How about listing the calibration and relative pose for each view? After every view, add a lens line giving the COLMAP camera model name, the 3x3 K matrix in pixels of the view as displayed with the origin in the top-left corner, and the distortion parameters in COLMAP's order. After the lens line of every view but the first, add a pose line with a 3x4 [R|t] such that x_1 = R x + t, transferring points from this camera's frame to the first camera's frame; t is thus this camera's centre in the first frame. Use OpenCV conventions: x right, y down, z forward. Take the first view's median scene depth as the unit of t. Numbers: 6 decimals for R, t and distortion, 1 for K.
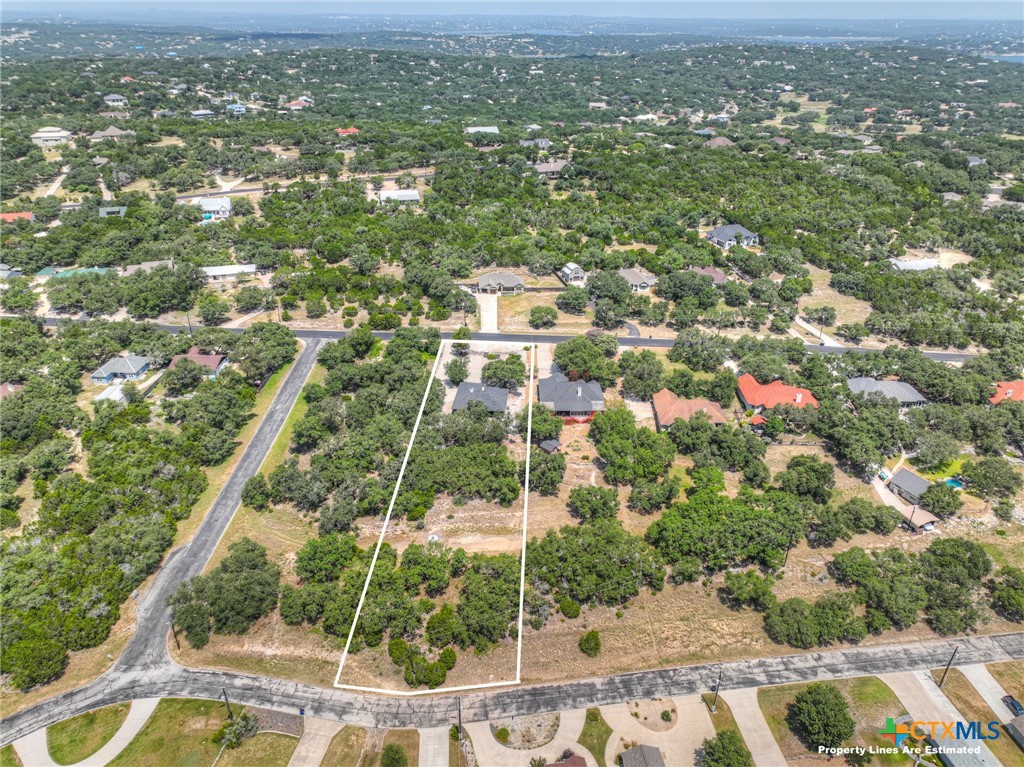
lens RADIAL K [[719.3, 0, 512.0], [0, 719.3, 383.5], [0, 0, 1]] dist [-0.001567, 0.020622]
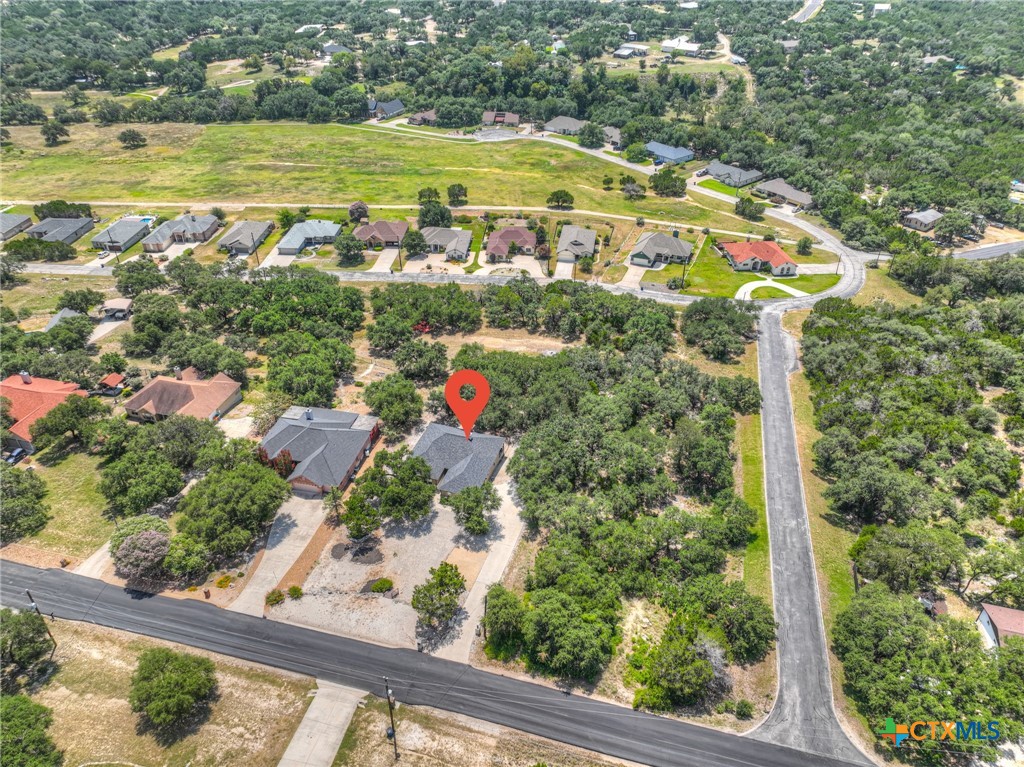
lens RADIAL K [[719.3, 0, 512.0], [0, 719.3, 383.5], [0, 0, 1]] dist [-0.001567, 0.020622]
pose [[-0.976778, -0.126650, 0.172812, -0.251845], [0.093417, 0.474122, 0.875489, -0.719876], [-0.192815, 0.871303, -0.451281, 1.594209]]
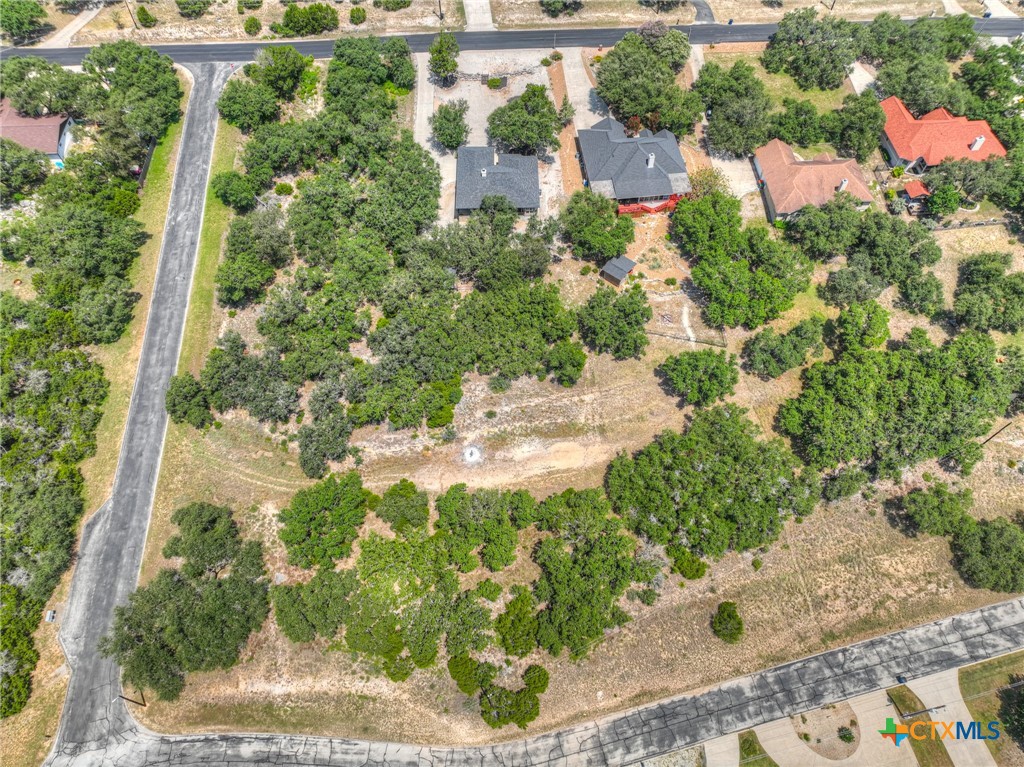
lens RADIAL K [[719.3, 0, 512.0], [0, 719.3, 383.5], [0, 0, 1]] dist [-0.001567, 0.020622]
pose [[0.994209, -0.094618, 0.050952, -0.104897], [0.055713, 0.859250, 0.508514, -0.196173], [-0.091894, -0.502730, 0.859545, 0.463568]]
